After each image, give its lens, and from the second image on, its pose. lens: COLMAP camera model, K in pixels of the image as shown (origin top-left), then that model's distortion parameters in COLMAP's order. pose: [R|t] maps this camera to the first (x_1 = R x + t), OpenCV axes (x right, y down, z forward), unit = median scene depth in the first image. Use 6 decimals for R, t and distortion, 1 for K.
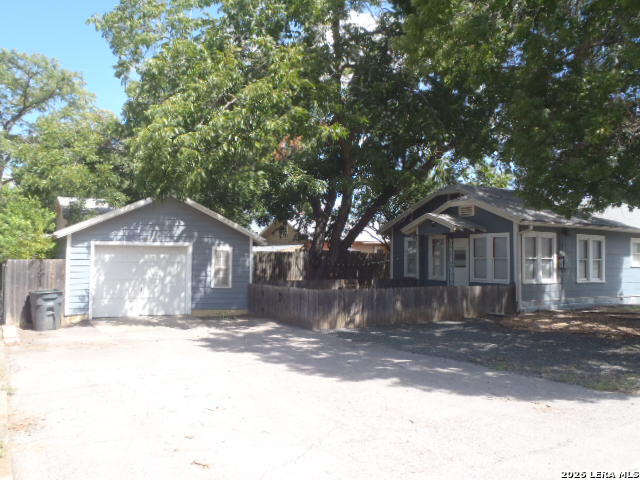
lens RADIAL K [[546.4, 0, 318.7], [0, 546.4, 237.5], [0, 0, 1]] dist [-0.071619, 0.073645]
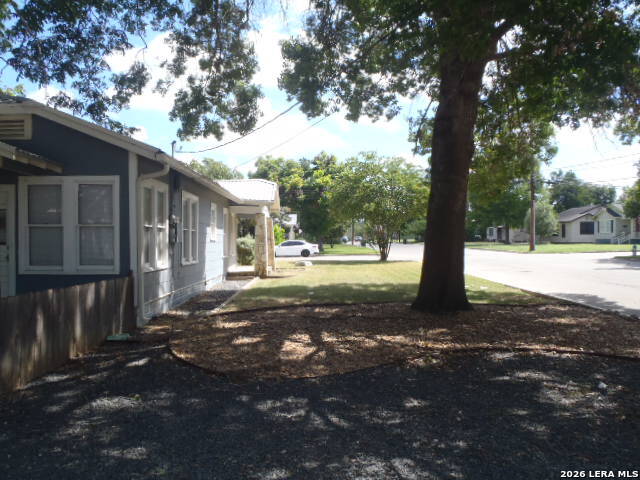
lens RADIAL K [[553.0, 0, 299.9], [0, 553.0, 241.6], [0, 0, 1]] dist [0.002133, -0.004188]
pose [[0.548628, -0.016217, 0.835910, 0.003977], [-0.020016, 0.999271, 0.032523, 0.033144], [-0.835827, -0.034575, 0.547903, 0.554317]]
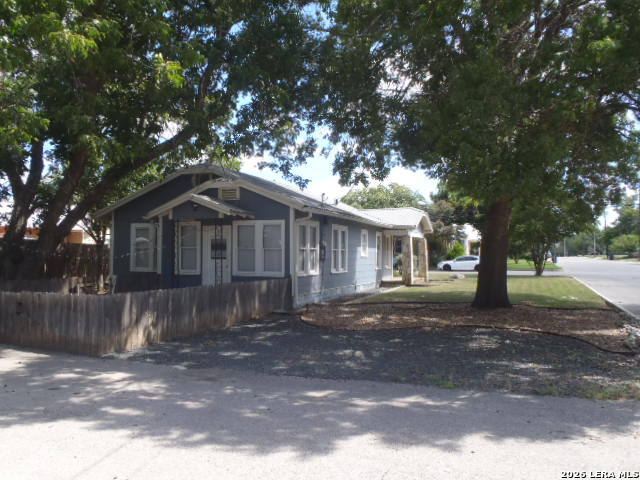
lens RADIAL K [[546.4, 0, 318.7], [0, 546.4, 237.5], [0, 0, 1]] dist [-0.071619, 0.073645]
pose [[0.796888, 0.010068, 0.604043, -0.145086], [-0.017763, 0.999819, 0.006769, 0.013137], [-0.603865, -0.016124, 0.796923, 0.242419]]
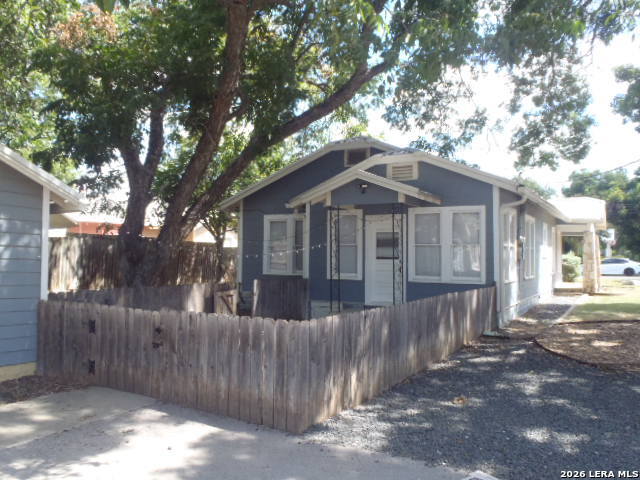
lens RADIAL K [[546.4, 0, 318.7], [0, 546.4, 237.5], [0, 0, 1]] dist [-0.071619, 0.073645]
pose [[0.881480, 0.011726, 0.472075, -0.127768], [-0.015921, 0.999861, 0.004893, 0.029166], [-0.471952, -0.011829, 0.881545, 0.511709]]
